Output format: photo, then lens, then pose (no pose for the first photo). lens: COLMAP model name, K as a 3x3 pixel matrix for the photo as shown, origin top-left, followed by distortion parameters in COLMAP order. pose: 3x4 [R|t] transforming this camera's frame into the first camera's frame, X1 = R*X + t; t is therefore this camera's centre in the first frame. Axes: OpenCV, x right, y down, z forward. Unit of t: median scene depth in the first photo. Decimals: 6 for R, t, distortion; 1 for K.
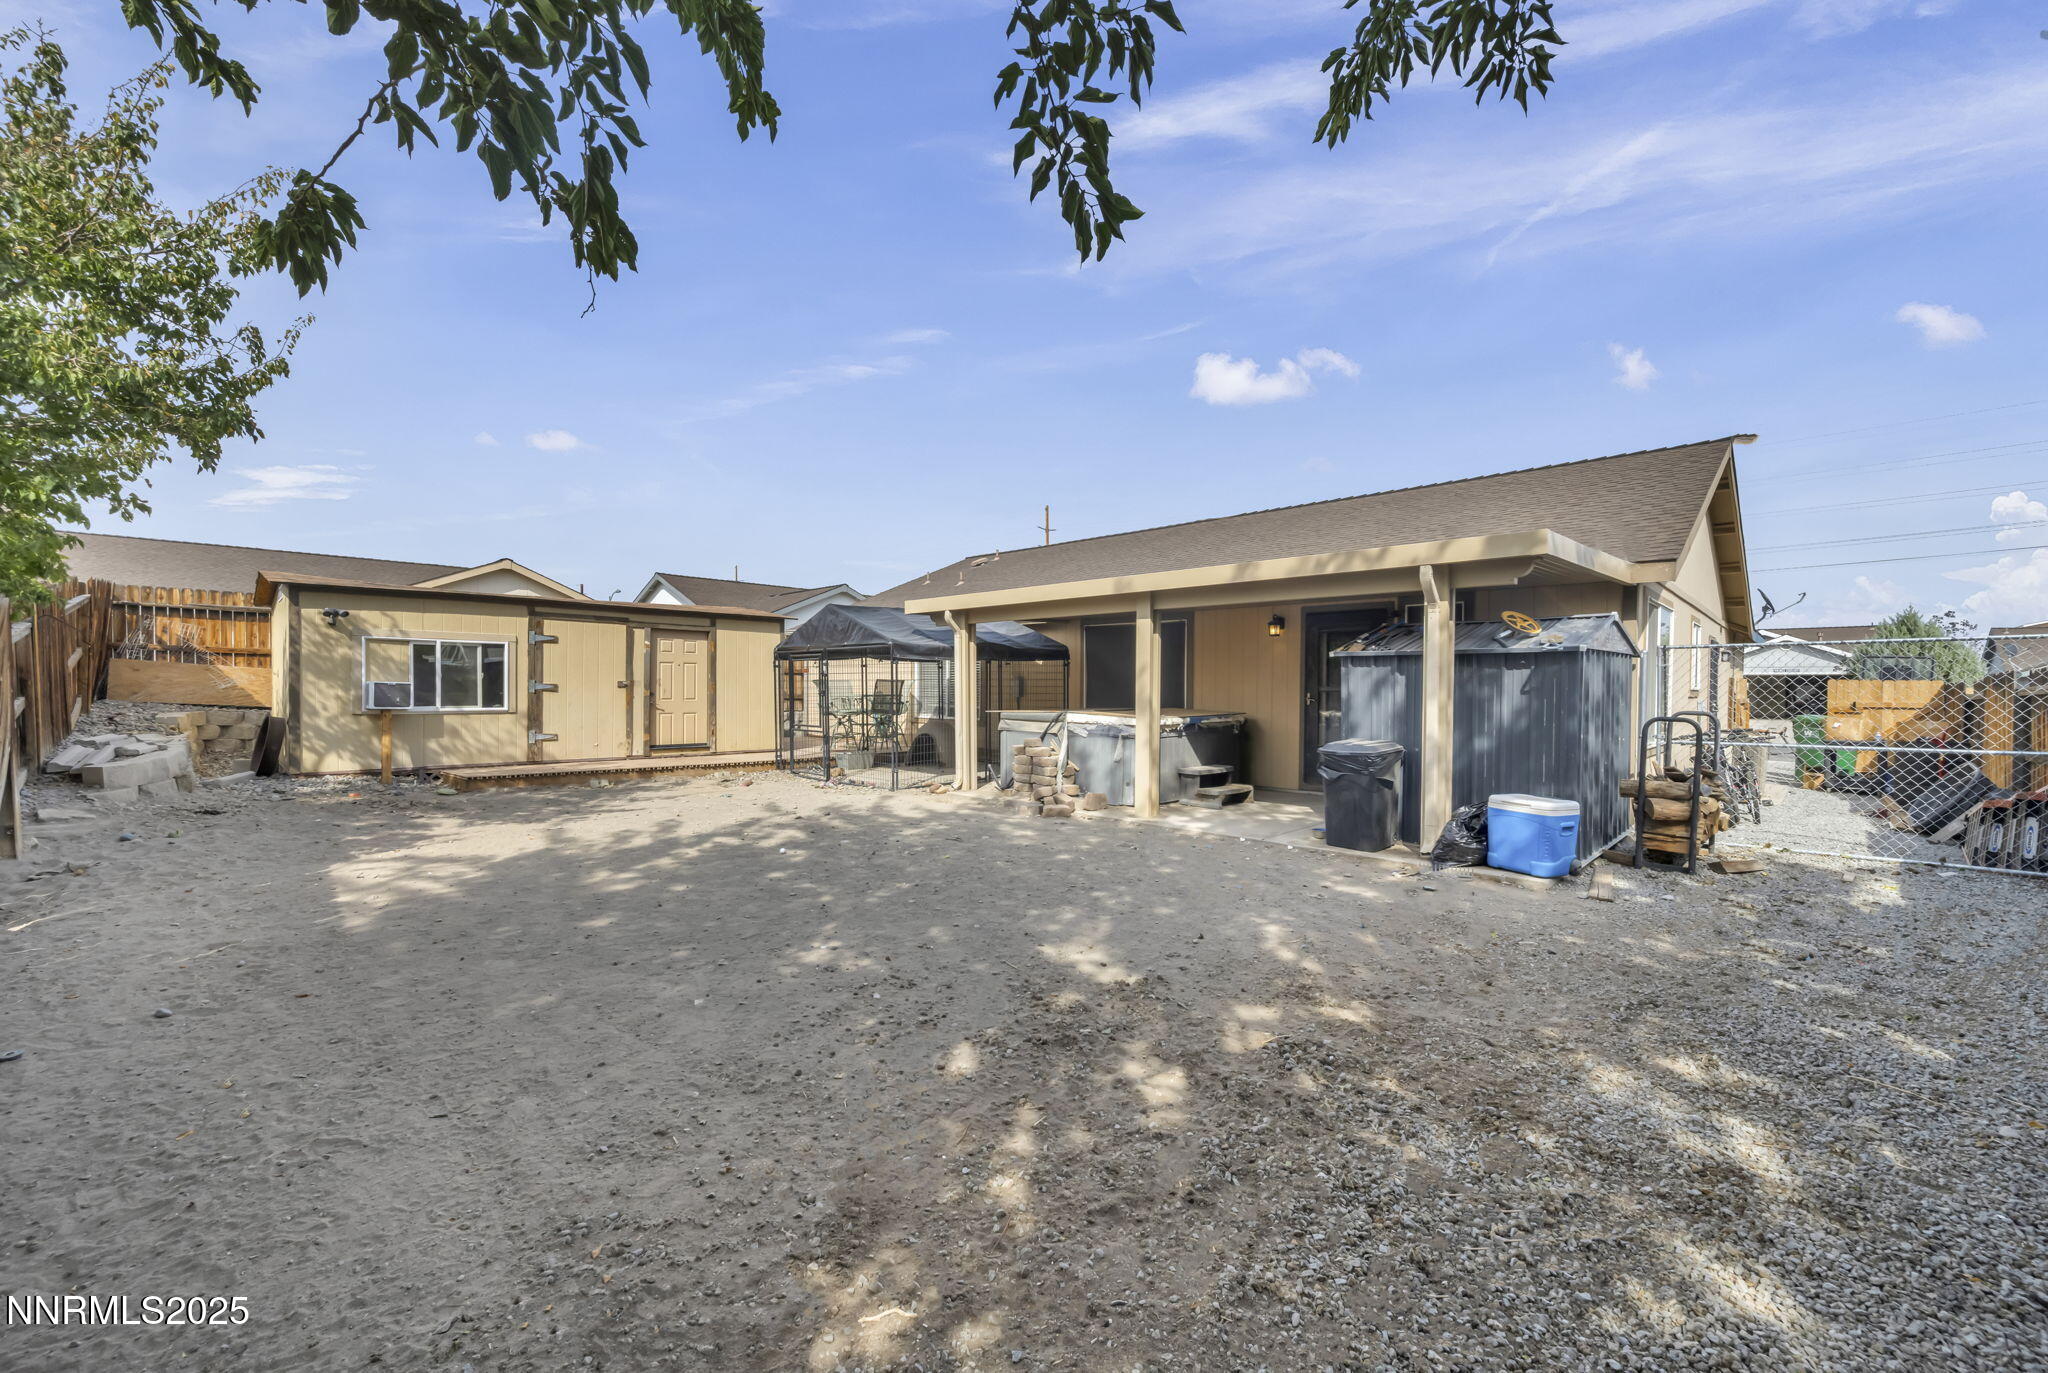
lens RADIAL K [[811.6, 0, 1028.4], [0, 811.6, 698.8], [0, 0, 1]] dist [-0.005882, 0.000216]
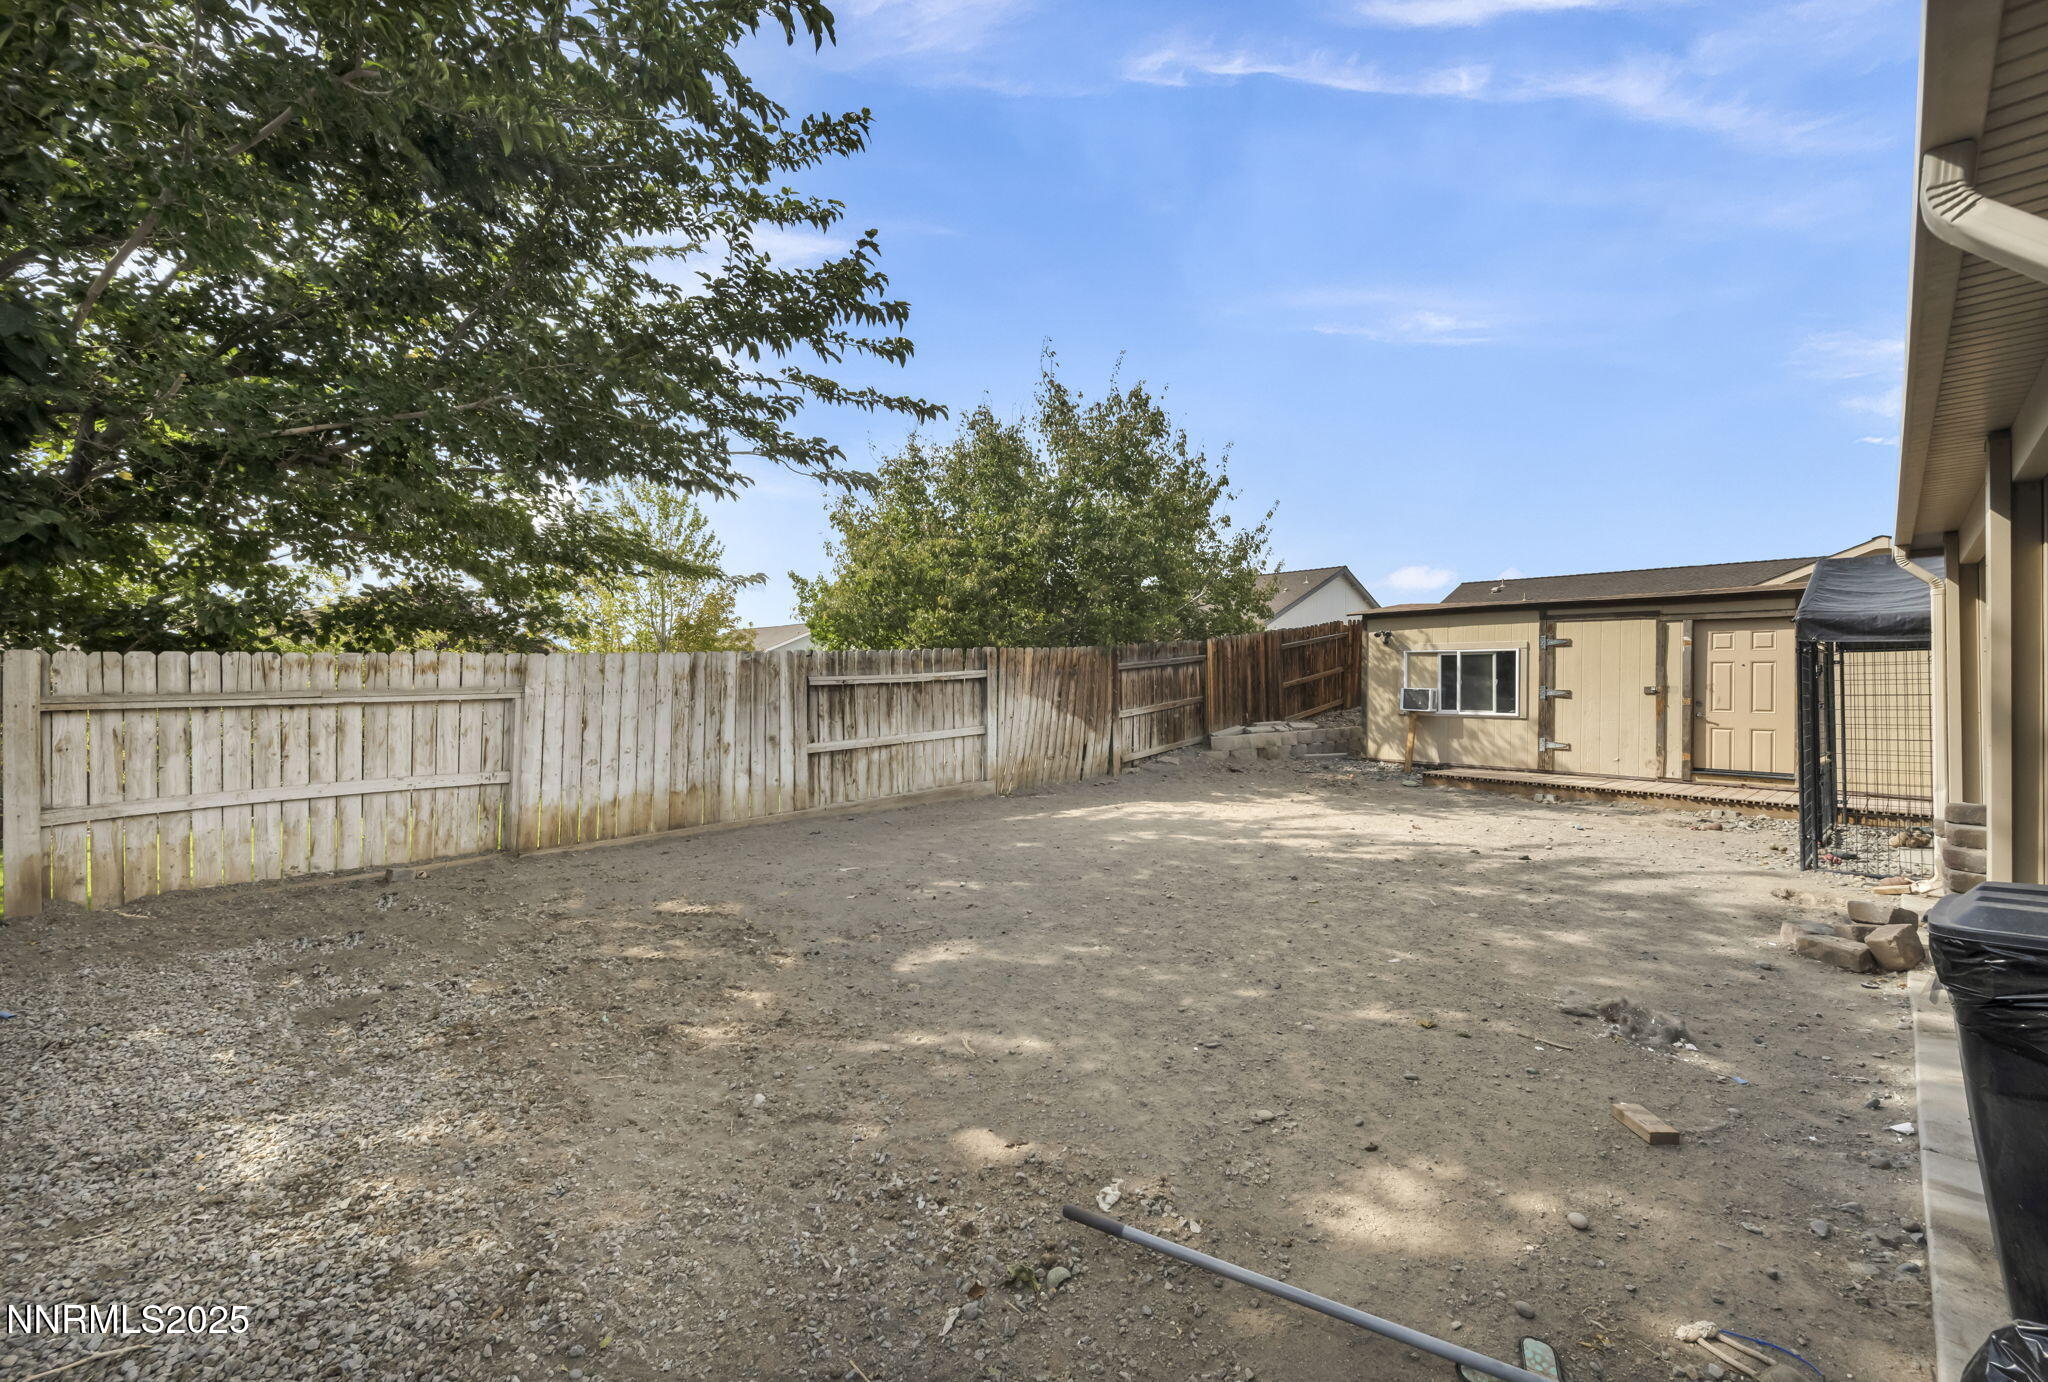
lens RADIAL K [[846.0, 0, 1048.1], [0, 846.0, 682.4], [0, 0, 1]] dist [-0.004581, -0.000007]
pose [[0.001718, -0.012345, -0.999922, 0.427435], [-0.023559, 0.999646, -0.012382, -0.000798], [0.999721, 0.023578, 0.001427, 0.434710]]
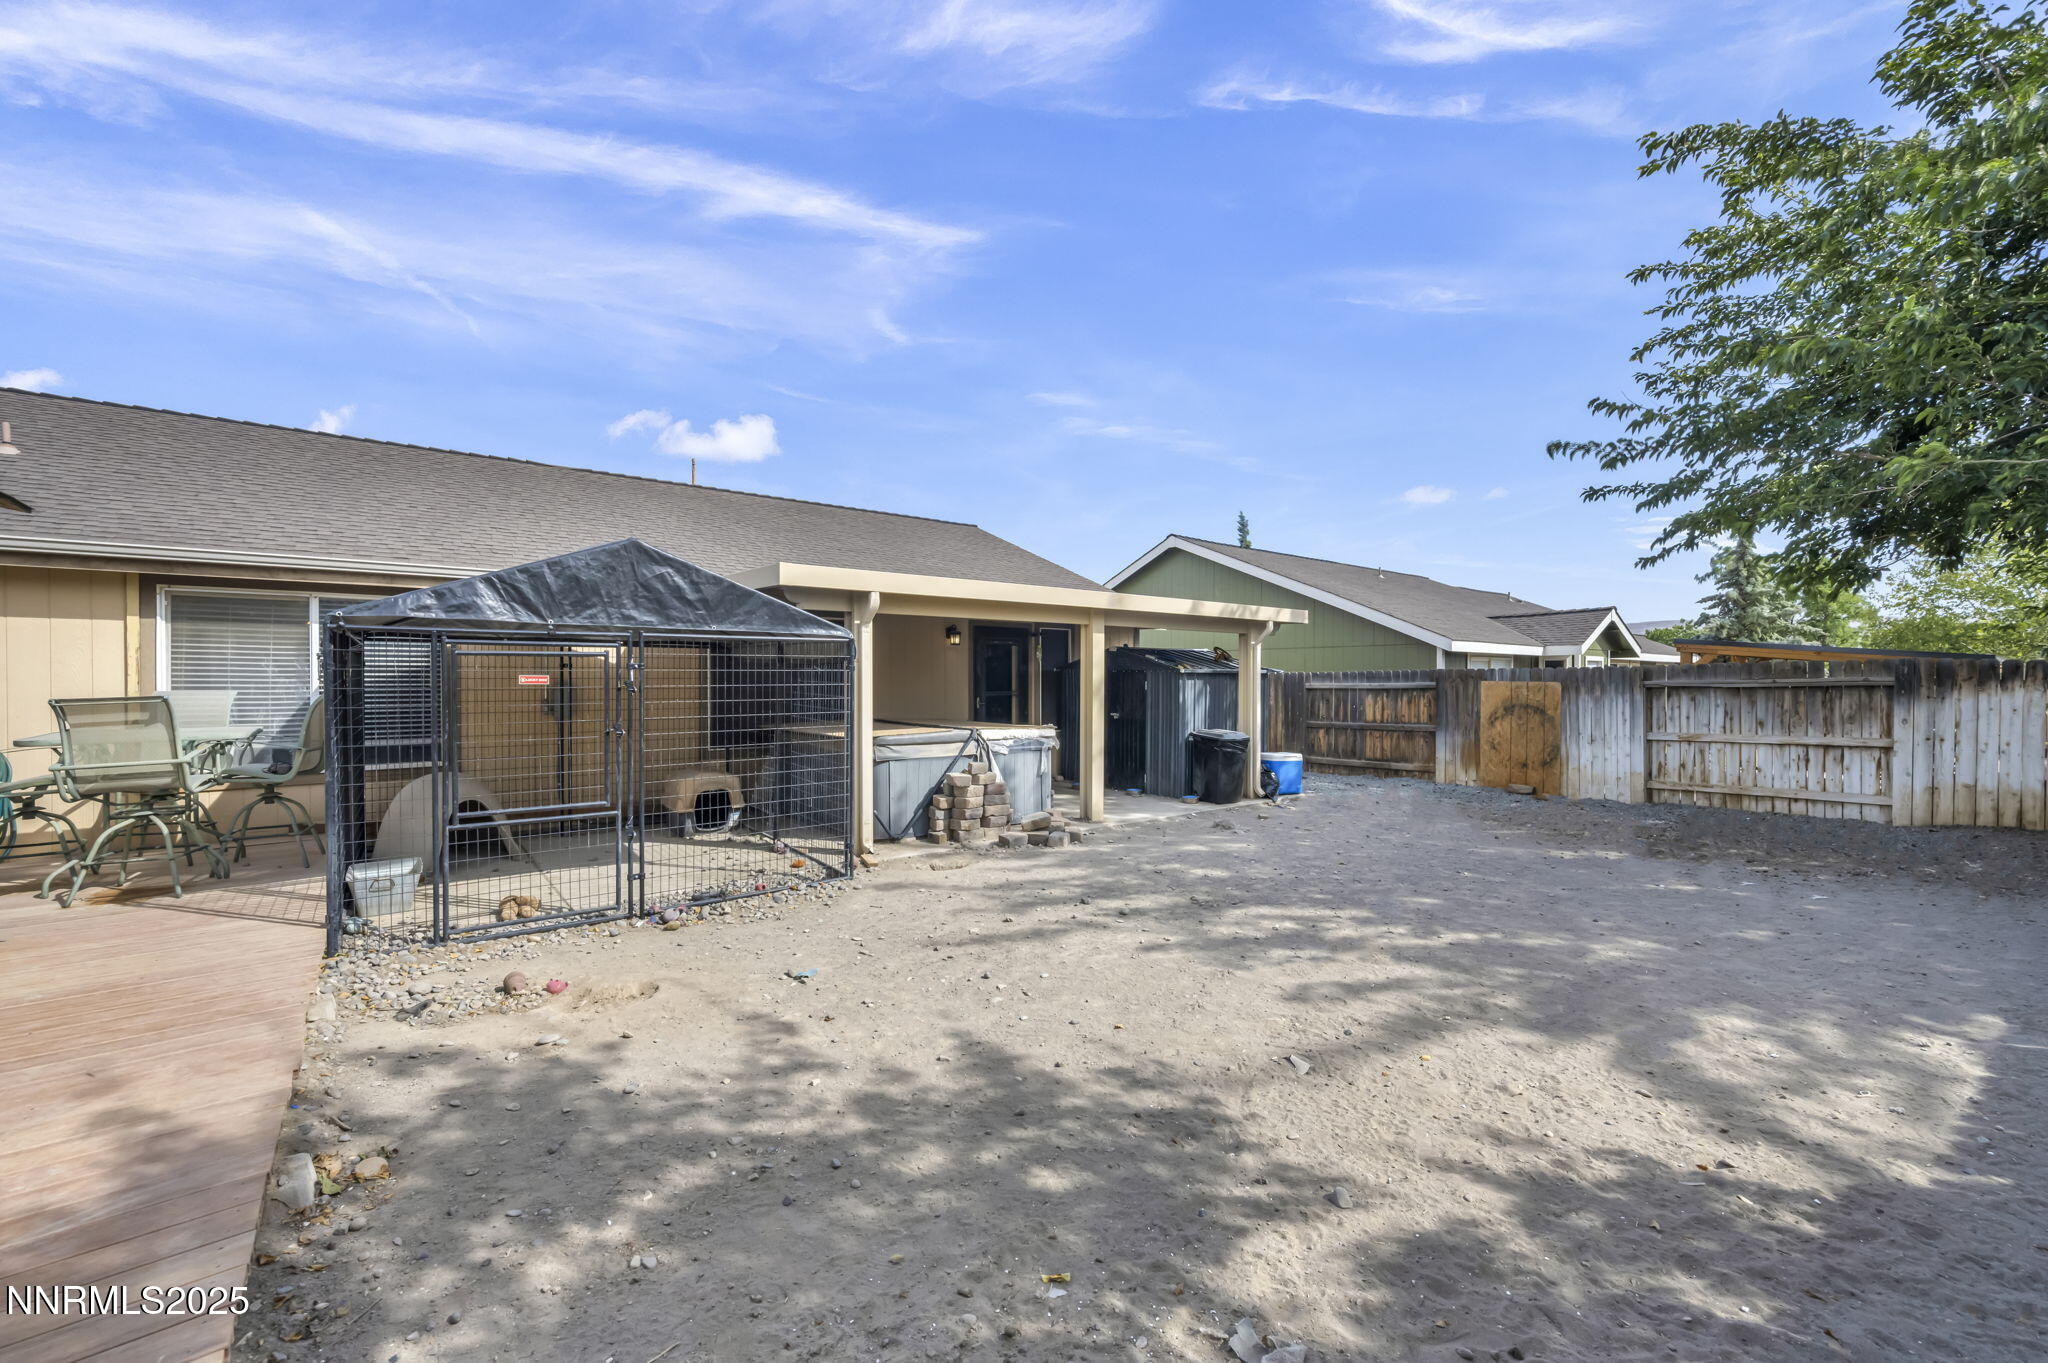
lens RADIAL K [[806.3, 0, 1024.0], [0, 806.3, 681.5], [0, 0, 1]] dist [-0.000648, -0.000217]
pose [[0.132408, -0.010516, 0.991140, -0.728415], [0.015311, 0.999846, 0.008563, -0.037043], [-0.991077, 0.014041, 0.132549, 0.766096]]
